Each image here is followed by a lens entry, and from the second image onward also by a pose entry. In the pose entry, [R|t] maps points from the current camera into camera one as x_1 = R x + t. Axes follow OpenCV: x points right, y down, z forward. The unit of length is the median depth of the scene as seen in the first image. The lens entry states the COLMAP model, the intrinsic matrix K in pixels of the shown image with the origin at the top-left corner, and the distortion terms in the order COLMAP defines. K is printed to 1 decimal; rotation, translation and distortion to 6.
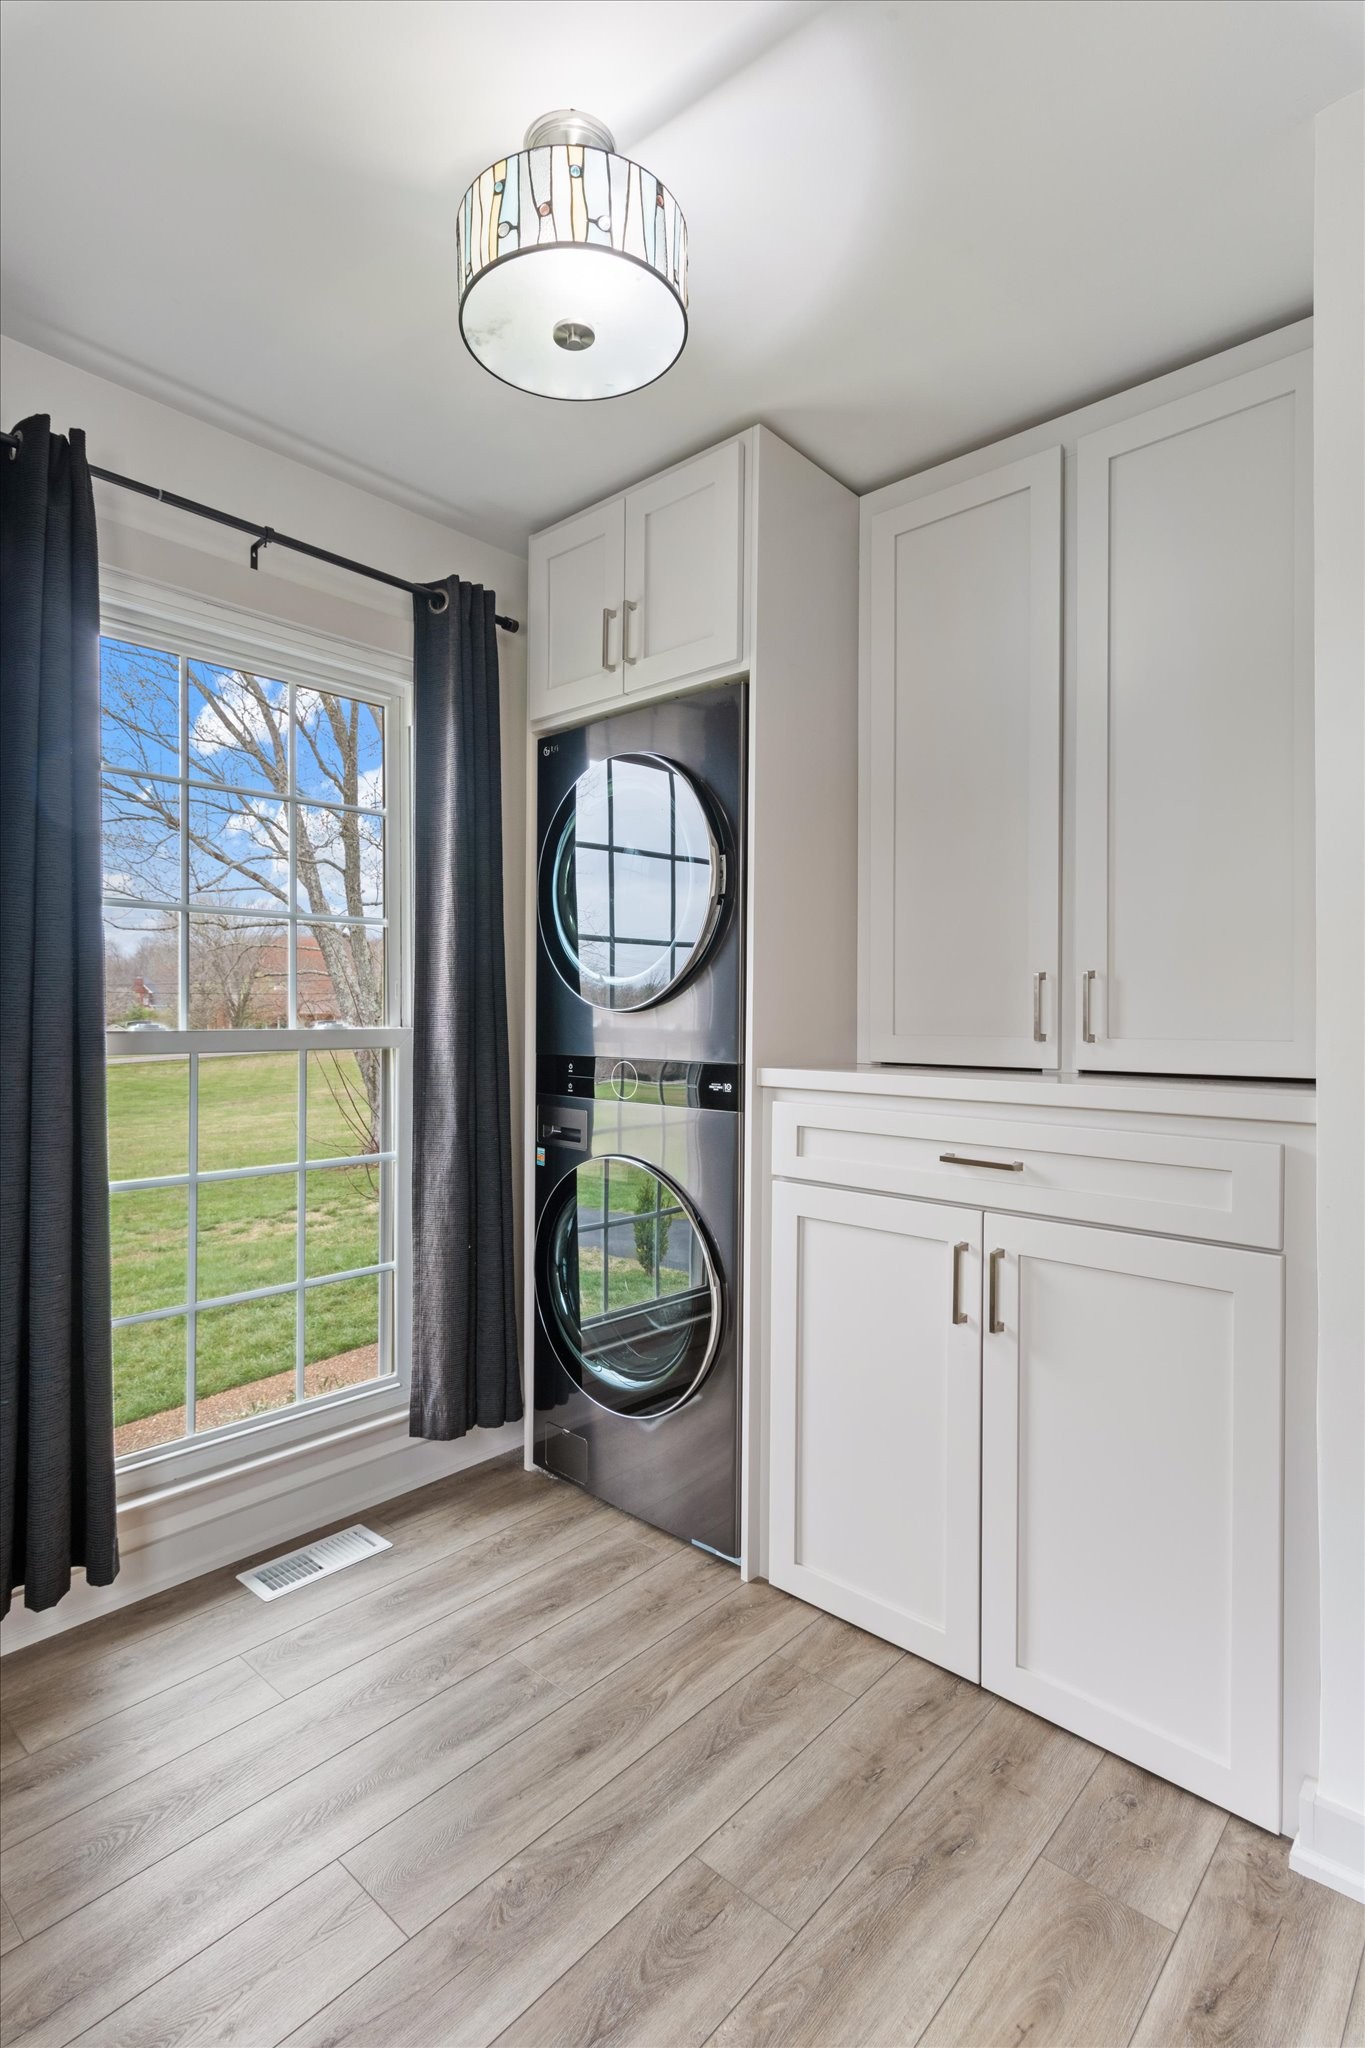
lens RADIAL K [[998.0, 0, 725.3], [0, 998.0, 1015.9], [0, 0, 1]] dist [-0.000937, -0.000097]
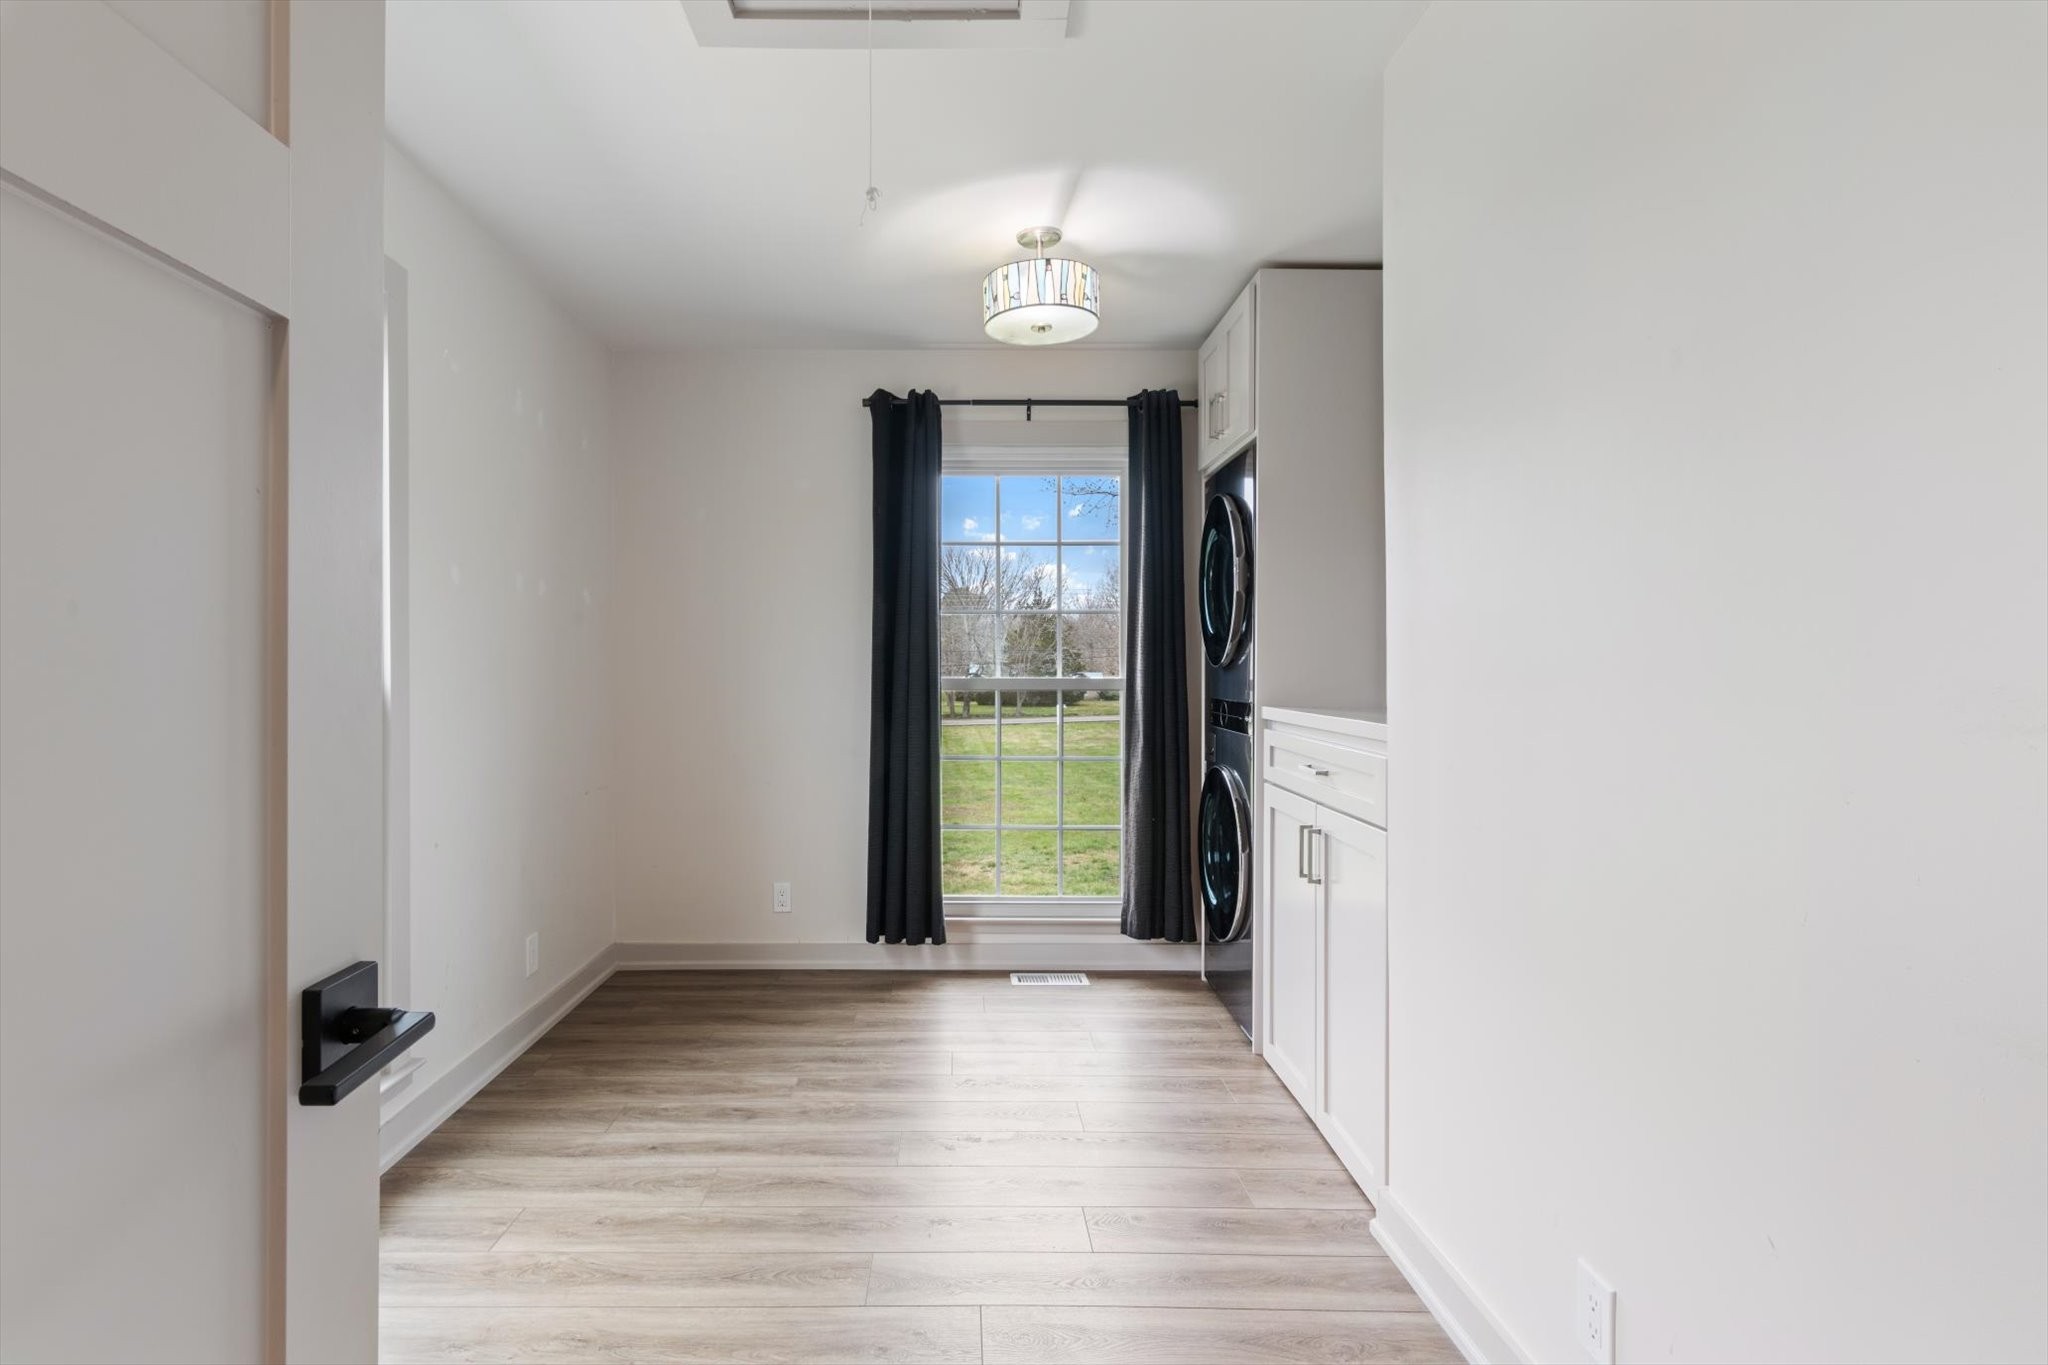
lens RADIAL K [[998.0, 0, 1024.0], [0, 998.0, 682.5], [0, 0, 1]] dist [-0.000937, -0.000097]
pose [[0.713294, 0.011579, -0.700769, 0.812143], [-0.005305, 0.999924, 0.011123, 0.001619], [0.700845, -0.004217, 0.713301, -0.296136]]
